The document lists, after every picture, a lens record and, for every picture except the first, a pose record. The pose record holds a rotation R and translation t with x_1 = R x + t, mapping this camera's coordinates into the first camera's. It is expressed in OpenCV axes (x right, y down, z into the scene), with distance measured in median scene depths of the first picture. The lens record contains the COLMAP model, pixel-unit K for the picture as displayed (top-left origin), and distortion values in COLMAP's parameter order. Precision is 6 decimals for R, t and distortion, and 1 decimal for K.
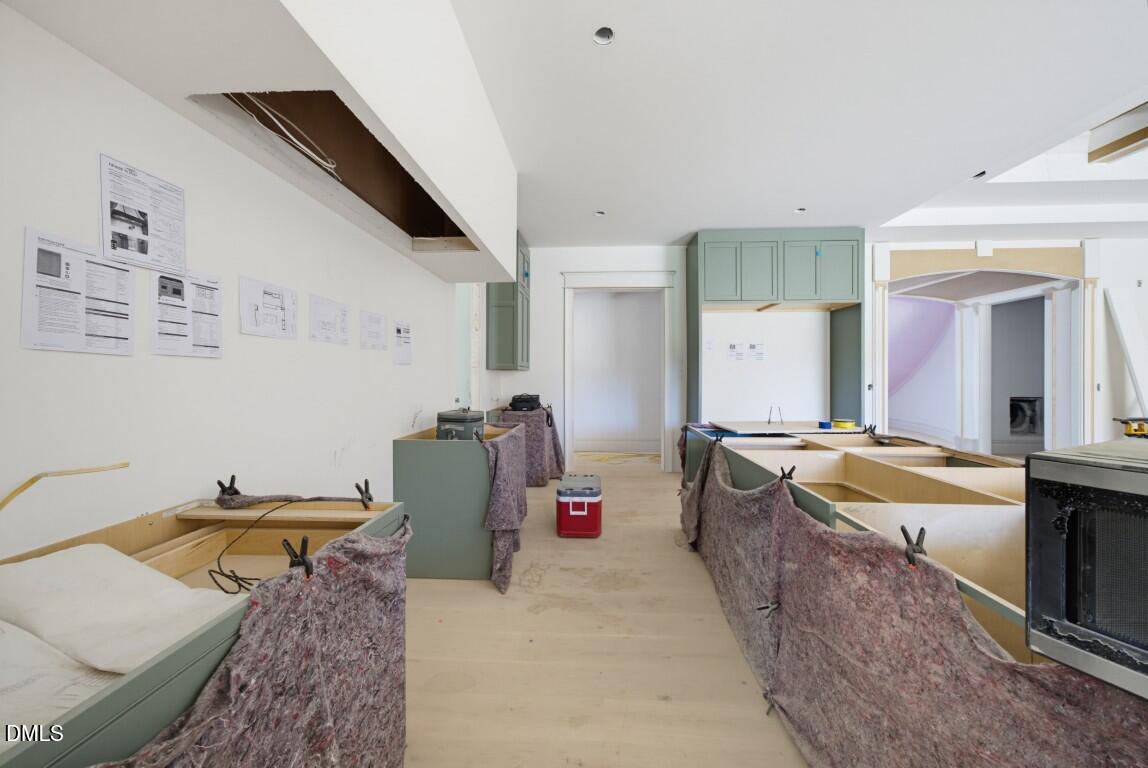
lens RADIAL K [[401.5, 0, 573.4], [0, 401.5, 382.4], [0, 0, 1]] dist [-0.046299, 0.019144]
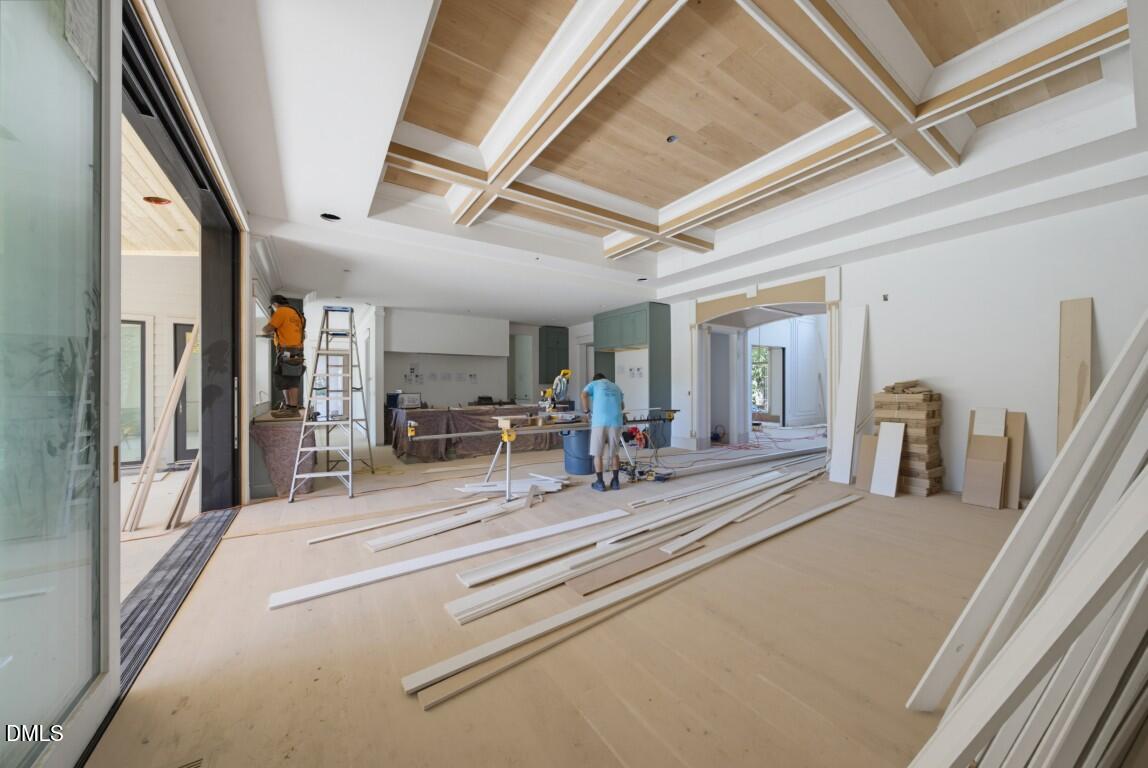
lens RADIAL K [[394.3, 0, 577.1], [0, 394.3, 388.7], [0, 0, 1]] dist [-0.028986, 0.014056]
pose [[0.603903, 0.001480, -0.797057, 7.249330], [-0.007305, 0.999967, -0.003678, 0.017397], [0.797025, 0.008044, 0.603893, -1.215842]]
